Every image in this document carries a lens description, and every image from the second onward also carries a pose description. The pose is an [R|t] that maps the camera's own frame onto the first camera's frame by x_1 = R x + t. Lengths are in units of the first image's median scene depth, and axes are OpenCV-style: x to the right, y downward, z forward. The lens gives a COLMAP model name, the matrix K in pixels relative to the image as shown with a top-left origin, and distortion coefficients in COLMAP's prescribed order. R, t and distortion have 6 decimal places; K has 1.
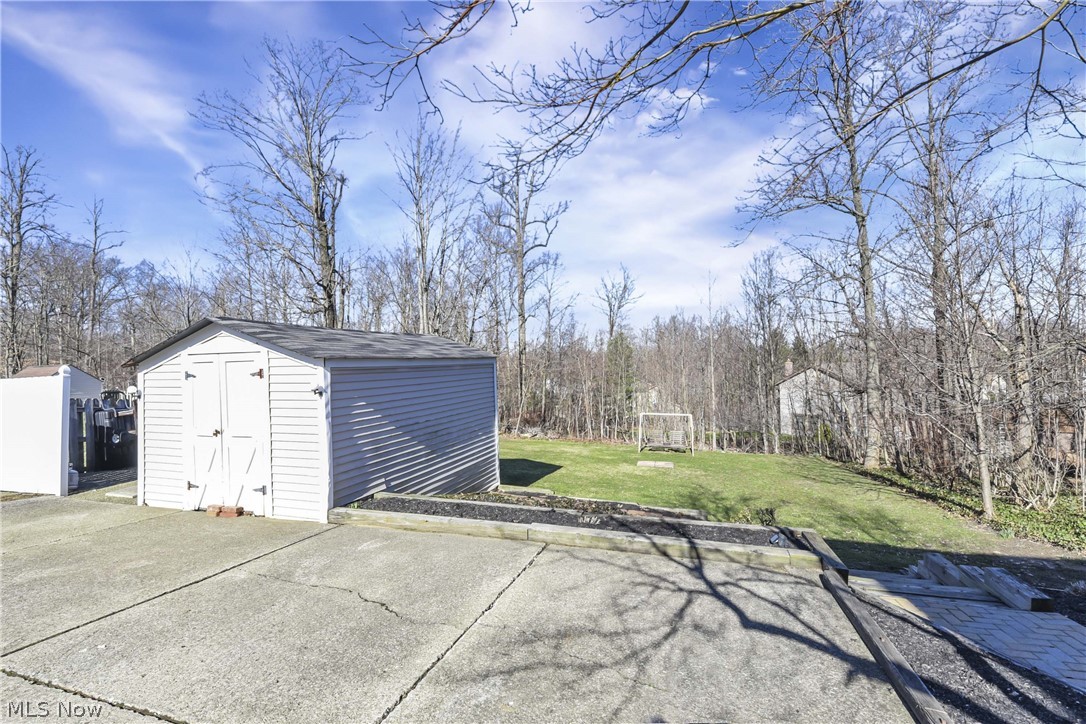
lens RADIAL K [[475.8, 0, 542.6], [0, 475.8, 346.6], [0, 0, 1]] dist [-0.029504, -0.000800]
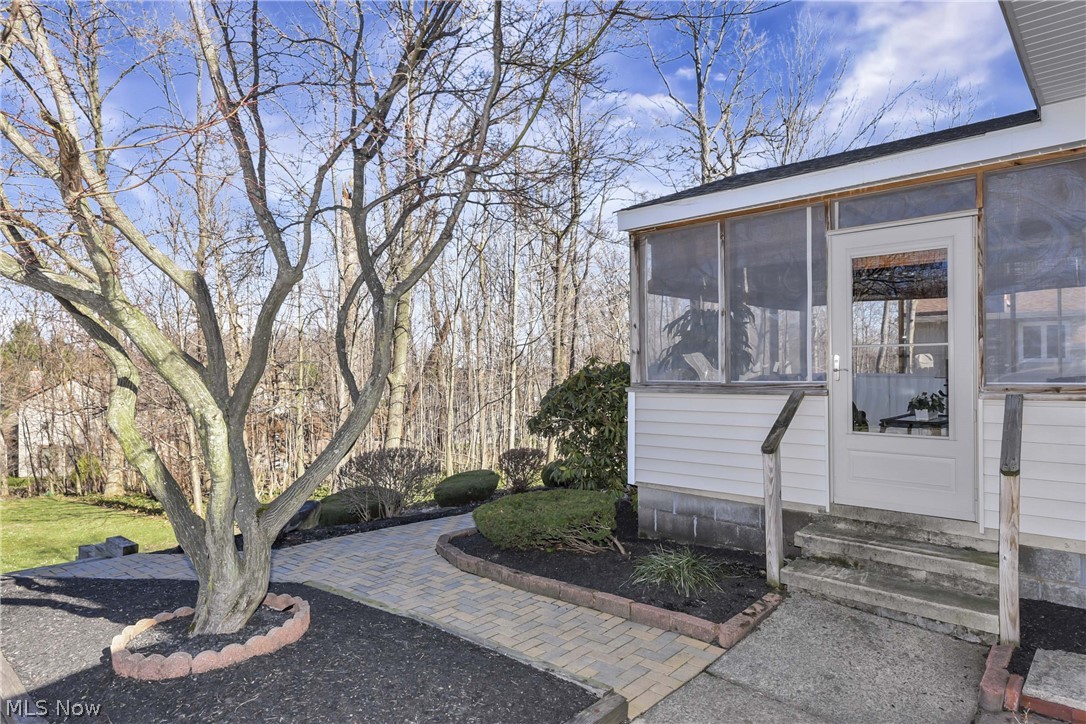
lens RADIAL K [[635.4, 0, 543.0], [0, 635.4, 362.0], [0, 0, 1]] dist [-0.000099, 0.000028]
pose [[0.418690, 0.023772, 0.907818, -0.042867], [-0.040306, 0.999159, -0.007574, -0.012236], [-0.907234, -0.033419, 0.419296, -0.262545]]
